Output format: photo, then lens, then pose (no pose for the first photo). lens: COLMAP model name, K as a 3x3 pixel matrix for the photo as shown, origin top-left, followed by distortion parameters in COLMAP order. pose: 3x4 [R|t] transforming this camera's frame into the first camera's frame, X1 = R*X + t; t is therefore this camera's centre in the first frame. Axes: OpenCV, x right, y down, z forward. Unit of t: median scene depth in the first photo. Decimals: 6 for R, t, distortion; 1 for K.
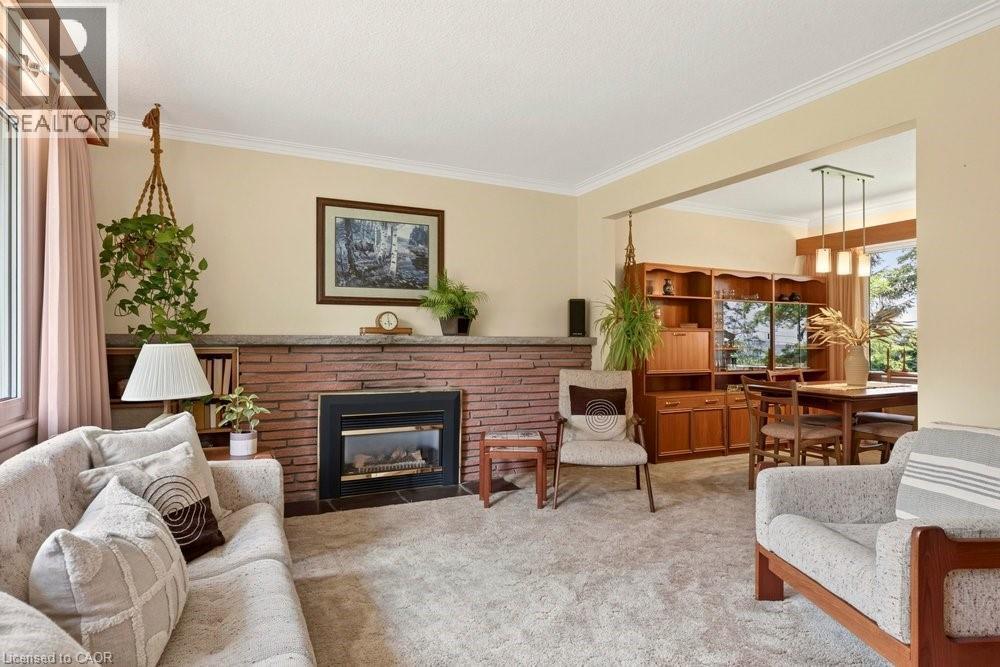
lens RADIAL K [[545.2, 0, 499.9], [0, 545.2, 339.0], [0, 0, 1]] dist [-0.002856, 0.000018]
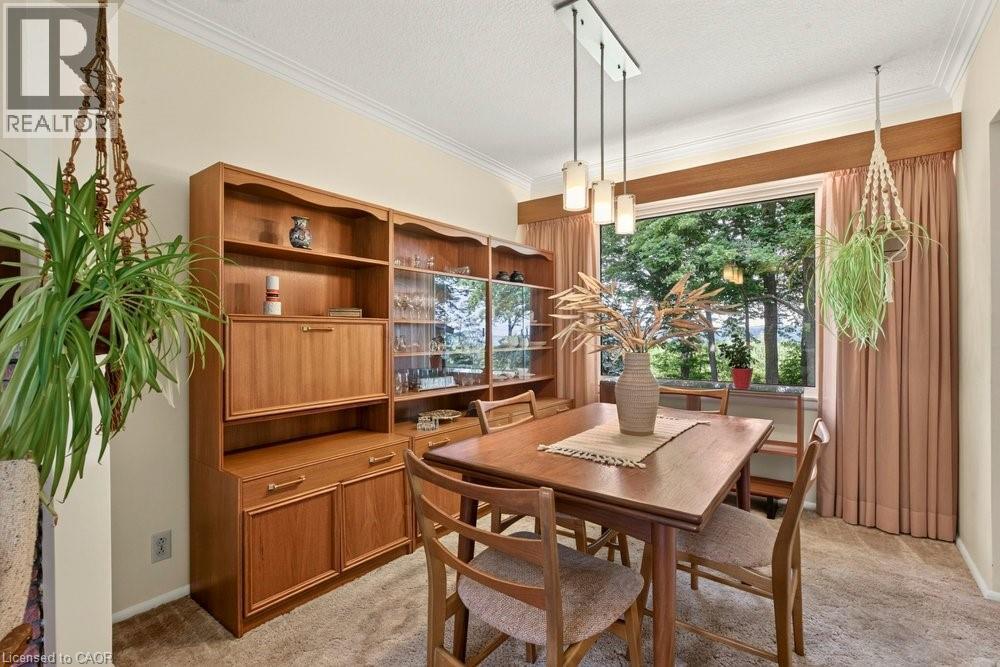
lens RADIAL K [[459.3, 0, 500.0], [0, 459.3, 333.5], [0, 0, 1]] dist [-0.000827, -0.000188]
pose [[0.885995, -0.004076, 0.463678, 0.346056], [0.001810, 0.999984, 0.005332, -0.007972], [-0.463692, -0.003885, 0.885988, 0.681308]]
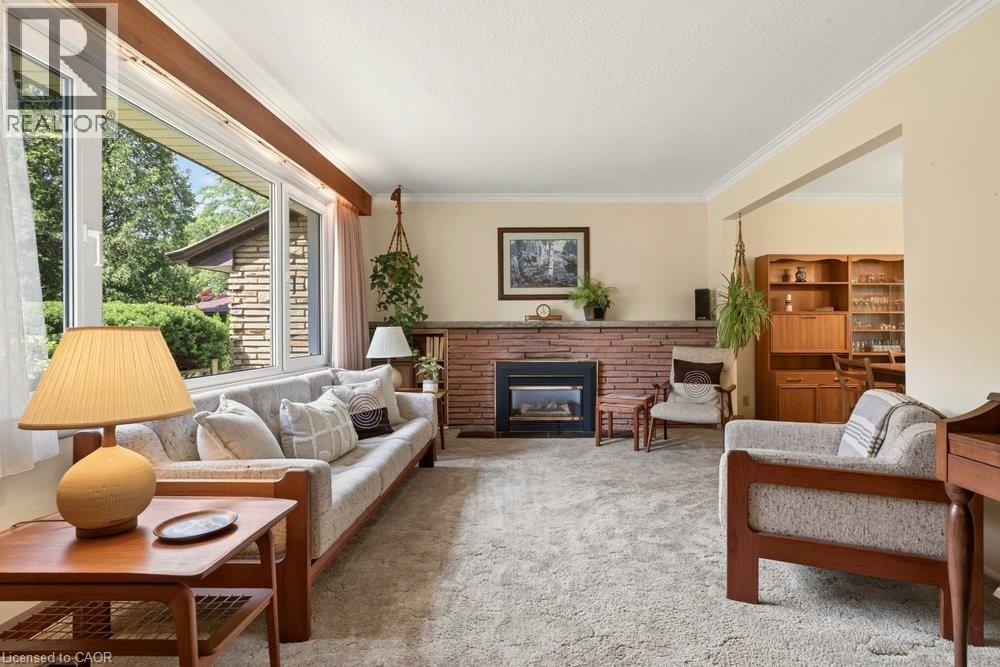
lens RADIAL K [[479.4, 0, 536.2], [0, 479.4, 326.2], [0, 0, 1]] dist [-0.001915, -0.000804]
pose [[0.905850, -0.005676, -0.423561, 0.294358], [0.007594, 0.999967, 0.002841, 0.003352], [0.423531, -0.005790, 0.905863, -0.128926]]
